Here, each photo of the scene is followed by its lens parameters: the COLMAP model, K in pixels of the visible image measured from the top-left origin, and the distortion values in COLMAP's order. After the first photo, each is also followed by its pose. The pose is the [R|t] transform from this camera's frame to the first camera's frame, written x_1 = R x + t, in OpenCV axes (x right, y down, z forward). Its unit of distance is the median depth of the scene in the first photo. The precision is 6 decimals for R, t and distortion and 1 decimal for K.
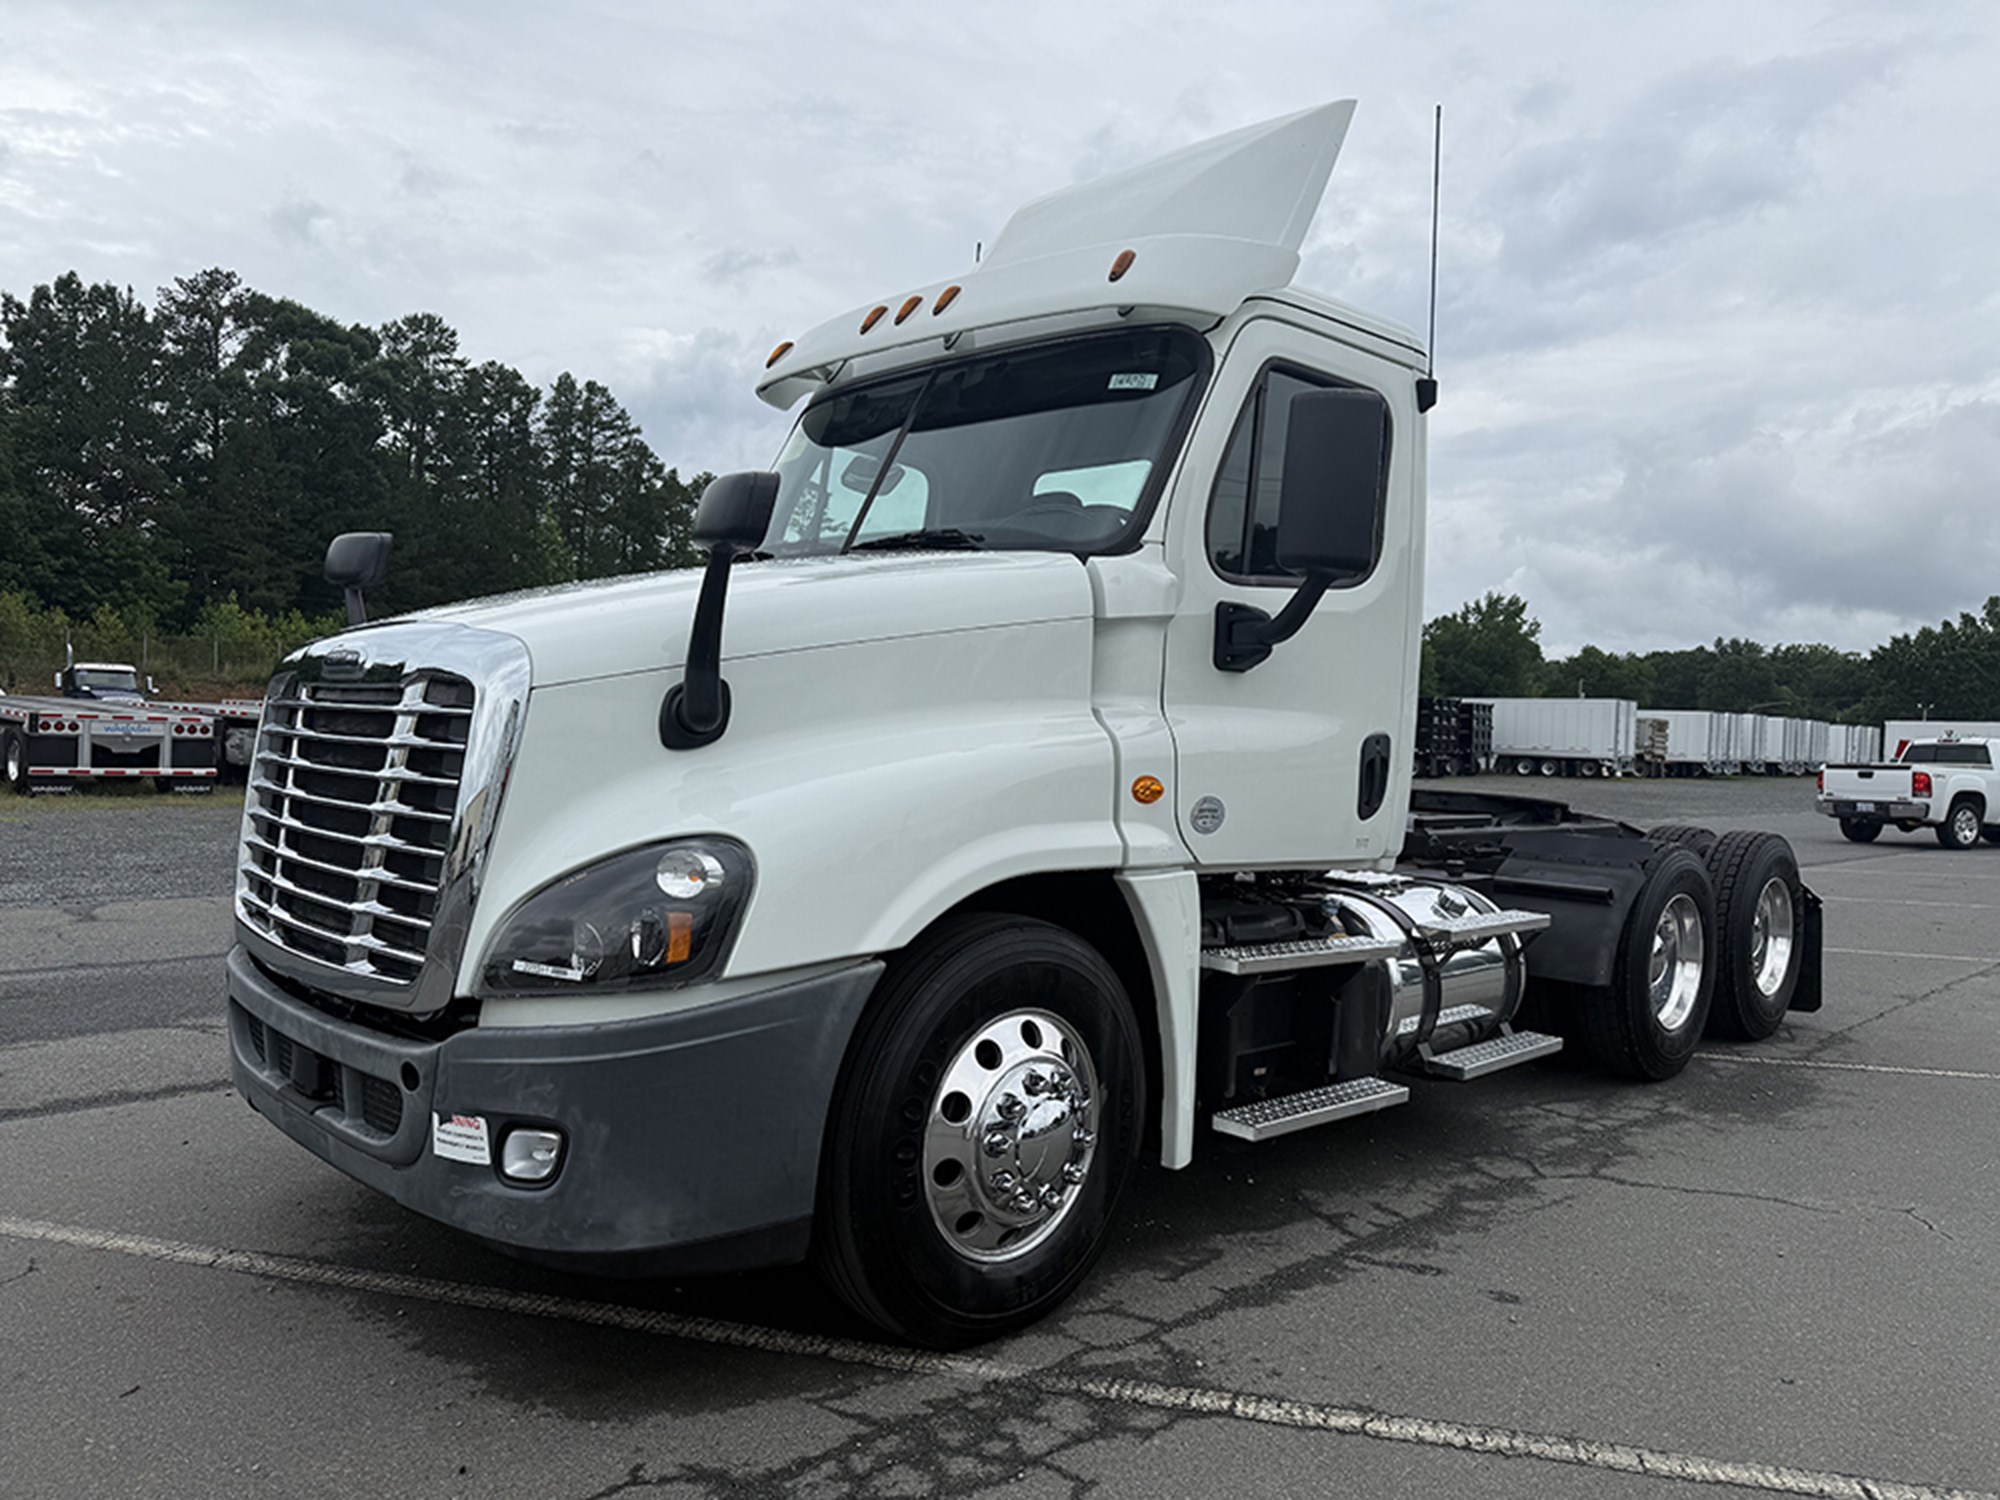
lens RADIAL K [[1427.3, 0, 1000.0], [0, 1427.3, 750.0], [0, 0, 1]] dist [0.107389, -0.114930]
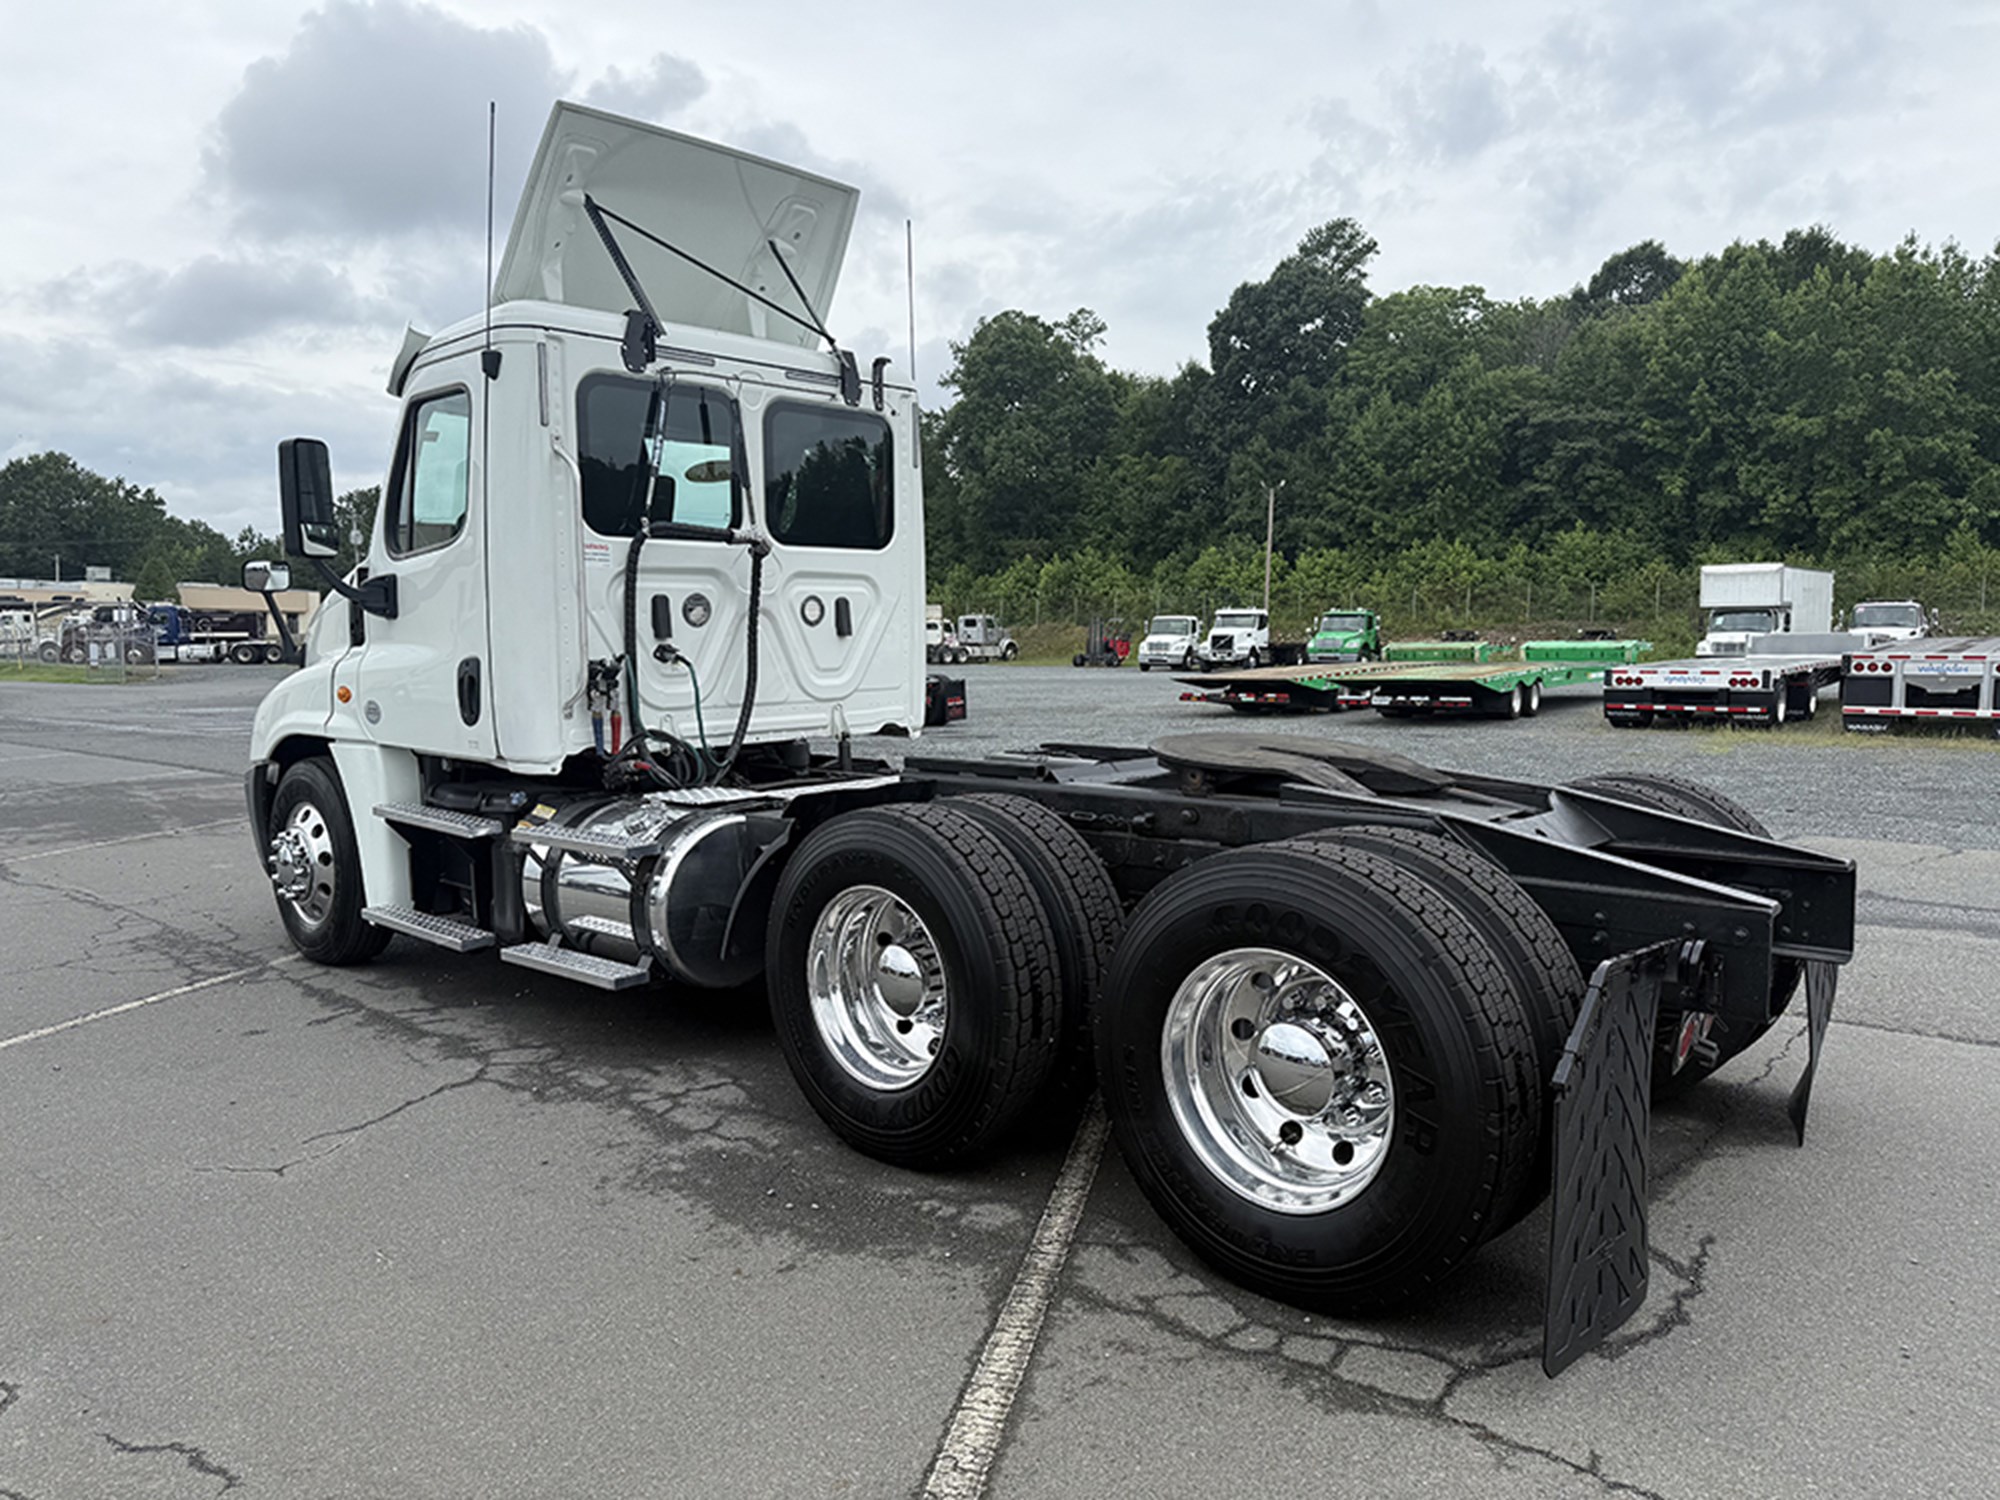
lens RADIAL K [[1362.6, 0, 1002.9], [0, 1362.6, 834.4], [0, 0, 1]] dist [-0.046988, -0.000340]
pose [[0.085528, 0.113939, -0.989799, 1.481899], [-0.009613, 0.993488, 0.113533, 0.003436], [0.996289, -0.000195, 0.086066, 1.381393]]
